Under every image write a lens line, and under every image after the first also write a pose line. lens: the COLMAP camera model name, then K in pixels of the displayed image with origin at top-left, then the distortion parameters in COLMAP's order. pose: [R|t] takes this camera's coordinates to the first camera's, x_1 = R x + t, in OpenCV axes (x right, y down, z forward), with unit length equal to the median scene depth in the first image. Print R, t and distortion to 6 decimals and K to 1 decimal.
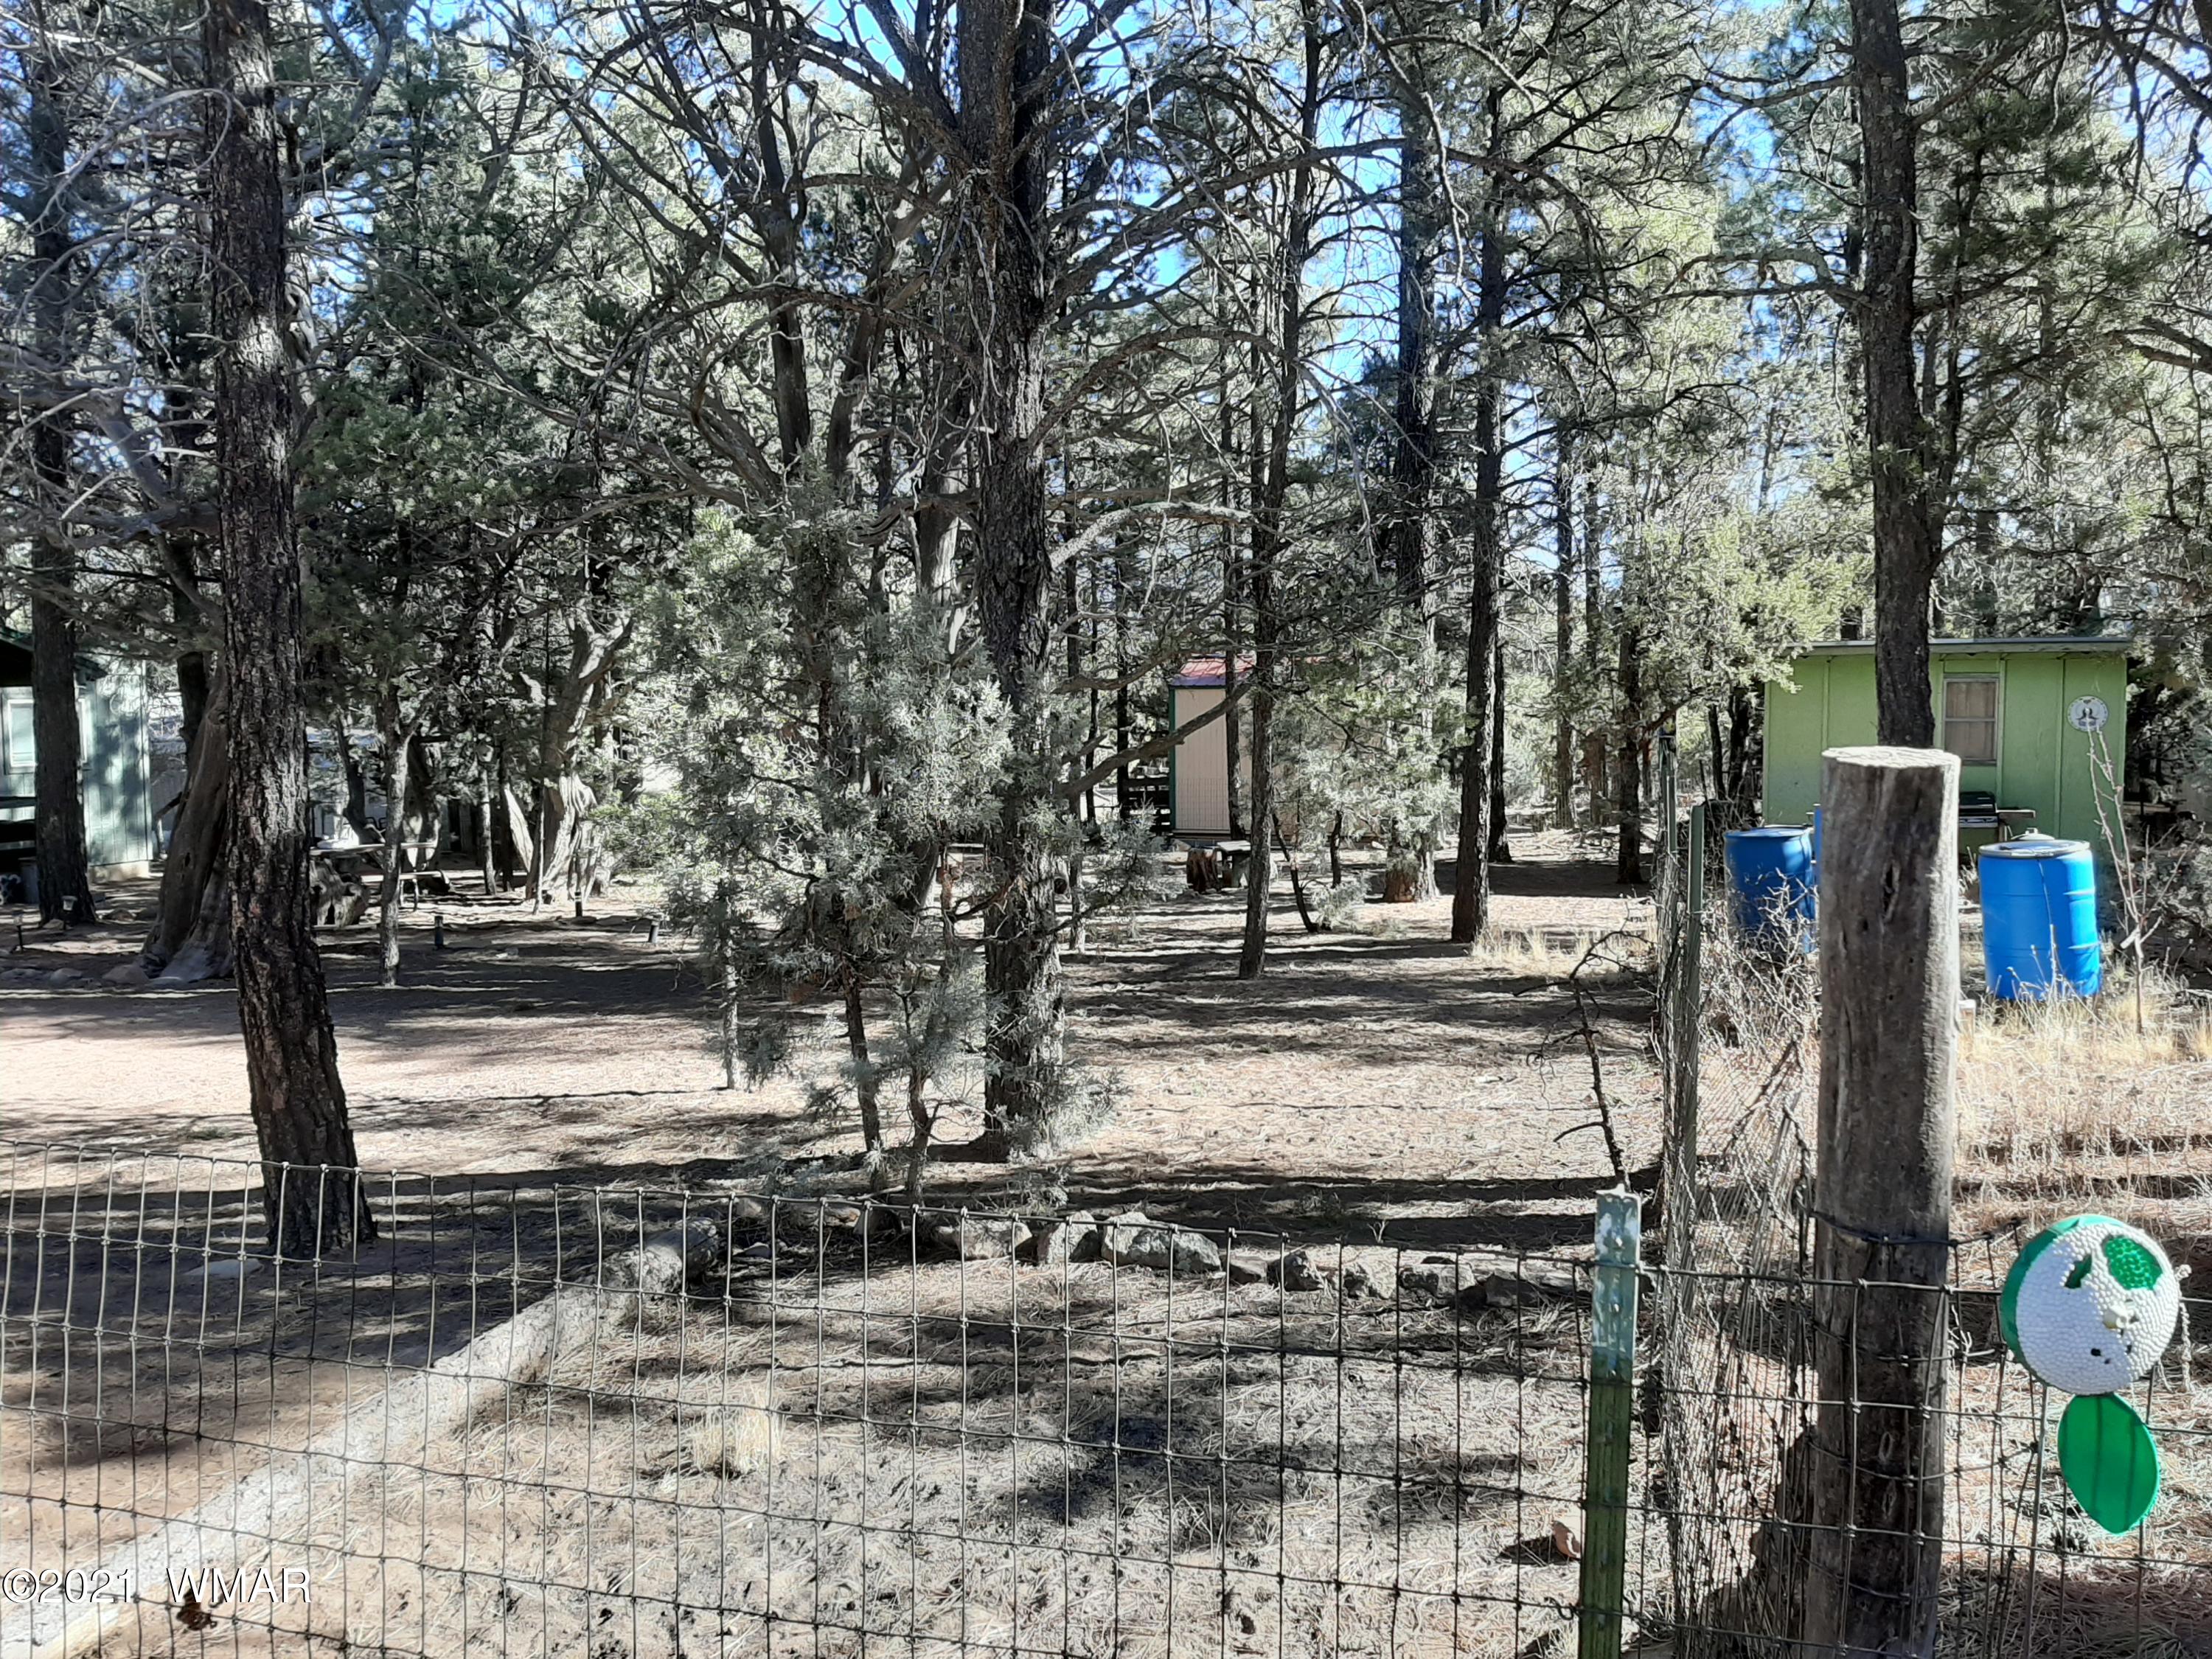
lens RADIAL K [[1704.7, 0, 1107.7], [0, 1704.7, 818.3], [0, 0, 1]] dist [0.064586, -0.144042]
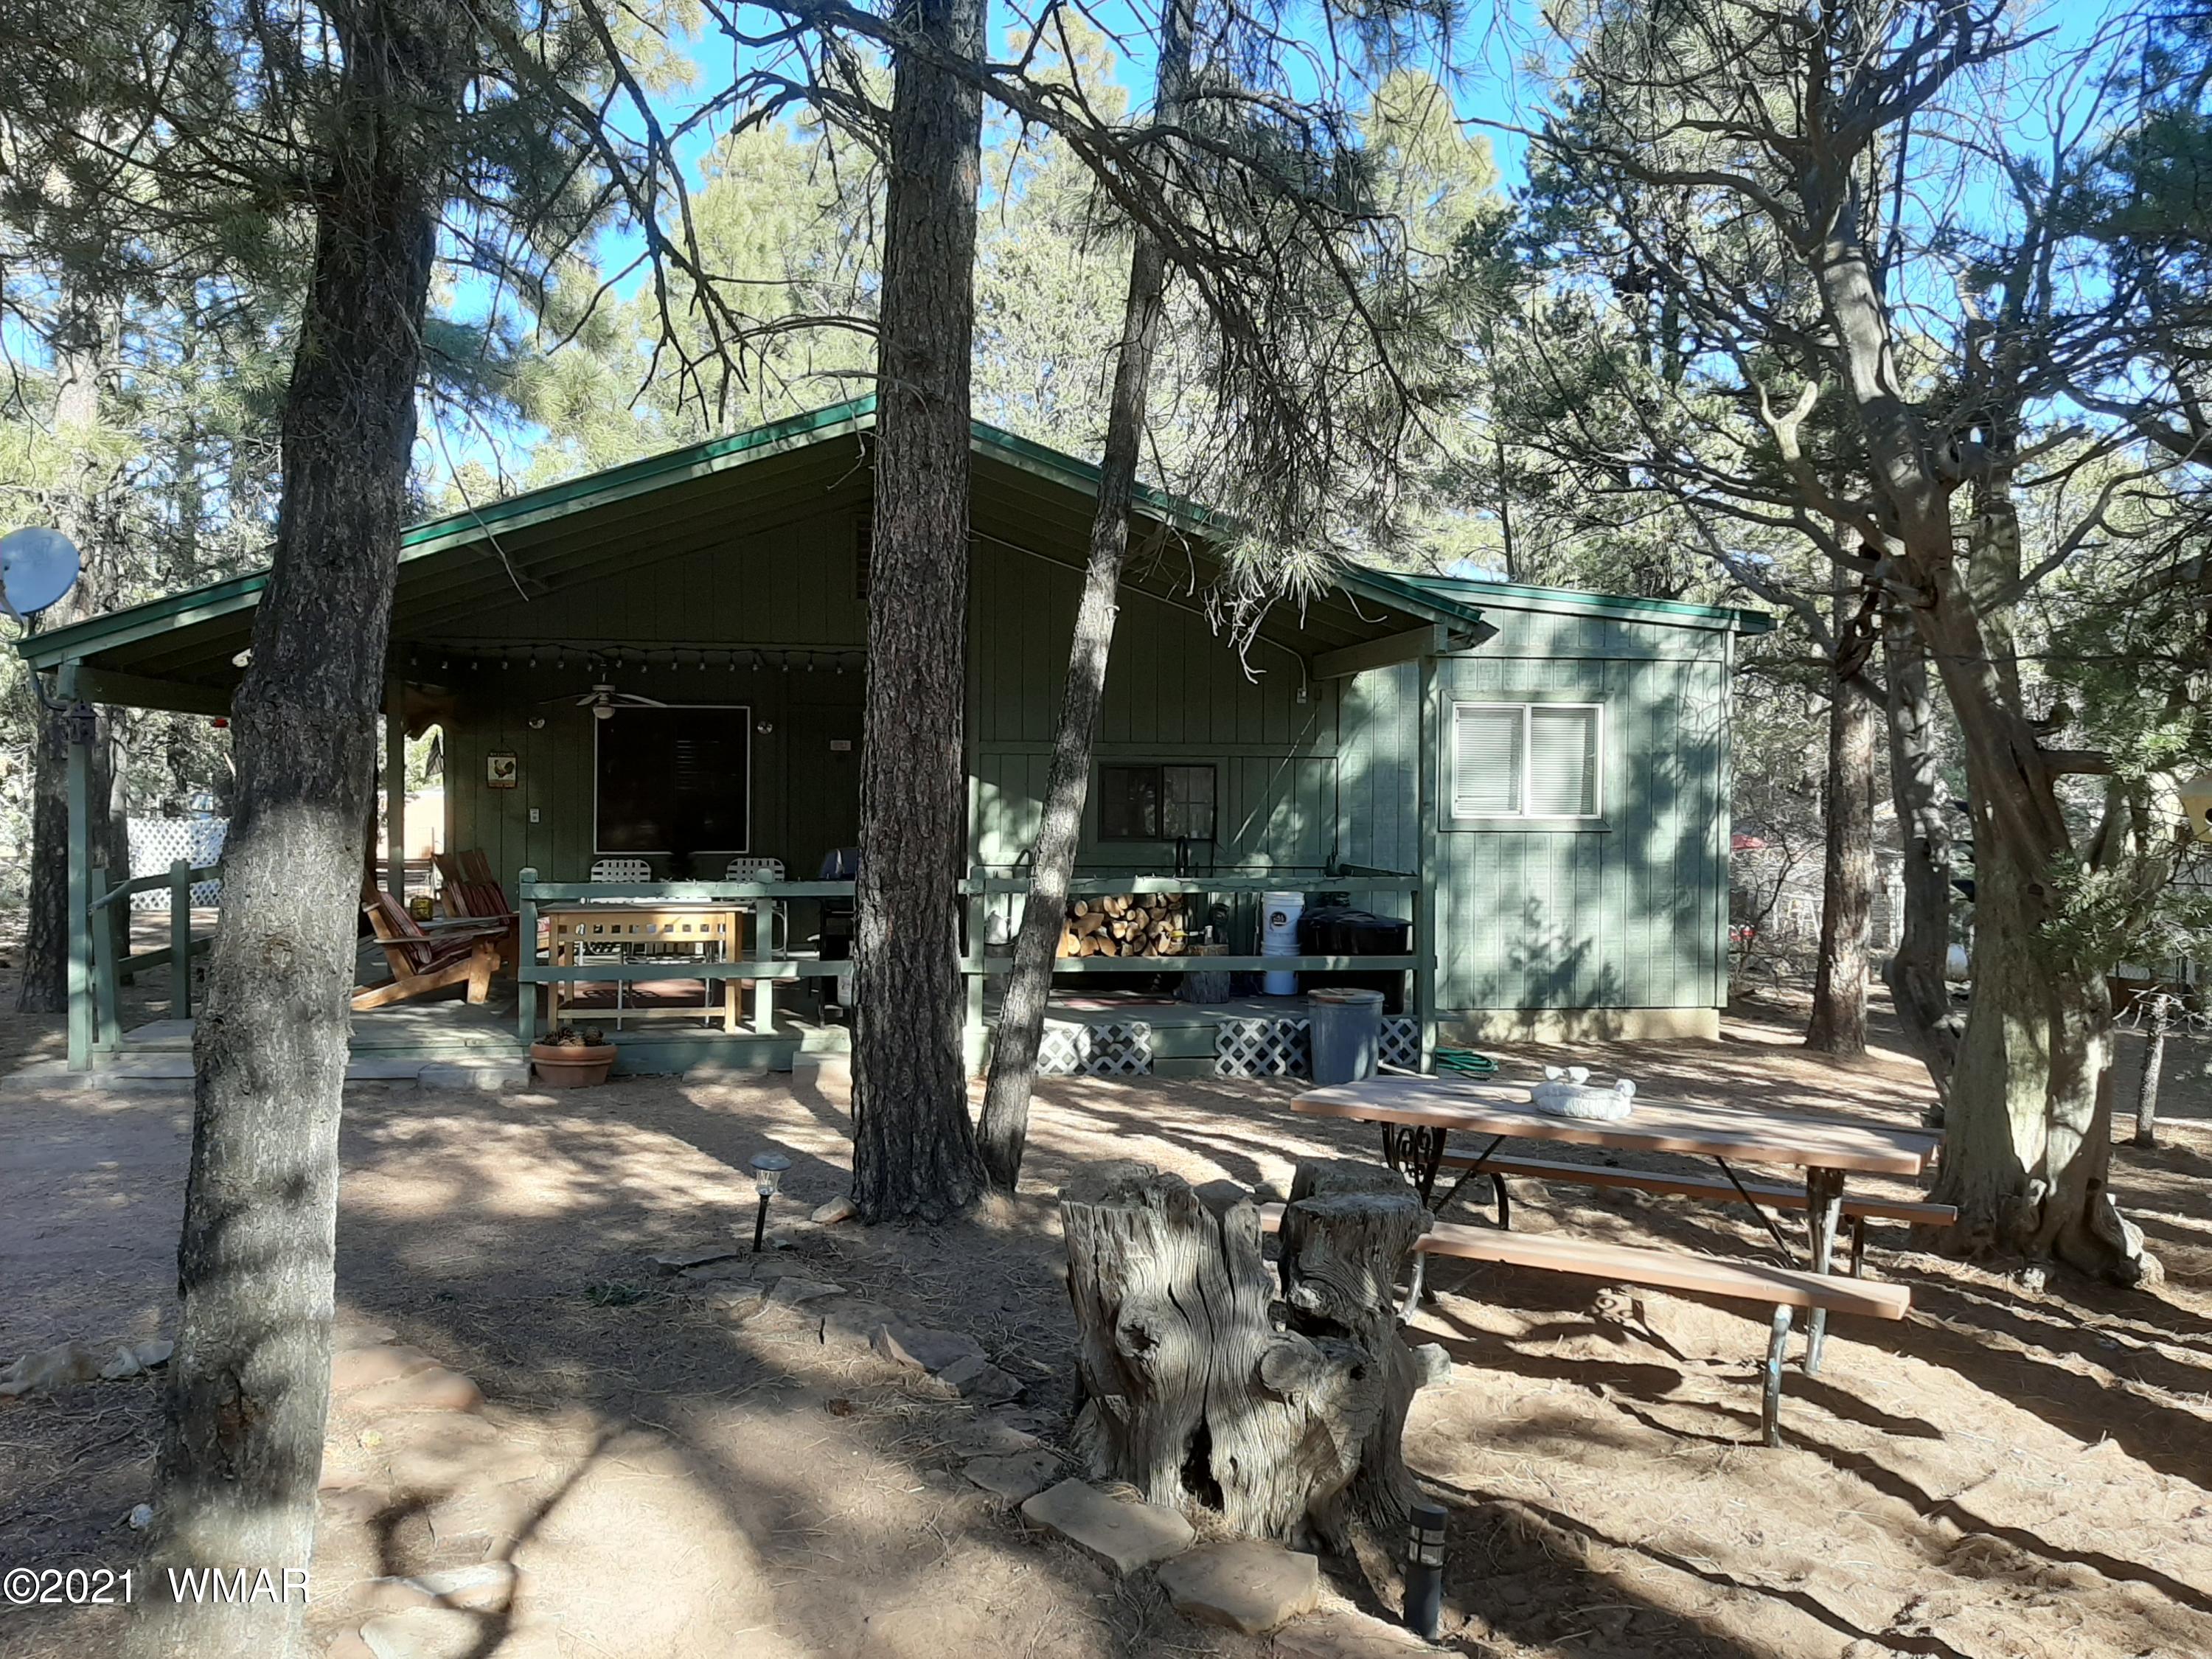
lens RADIAL K [[1731.1, 0, 1097.9], [0, 1731.1, 785.5], [0, 0, 1]] dist [0.067408, -0.141449]
pose [[0.434924, 0.009388, -0.900418, -0.509545], [-0.078540, 0.996530, -0.027547, -0.046394], [0.897036, 0.082700, 0.434152, 1.812198]]
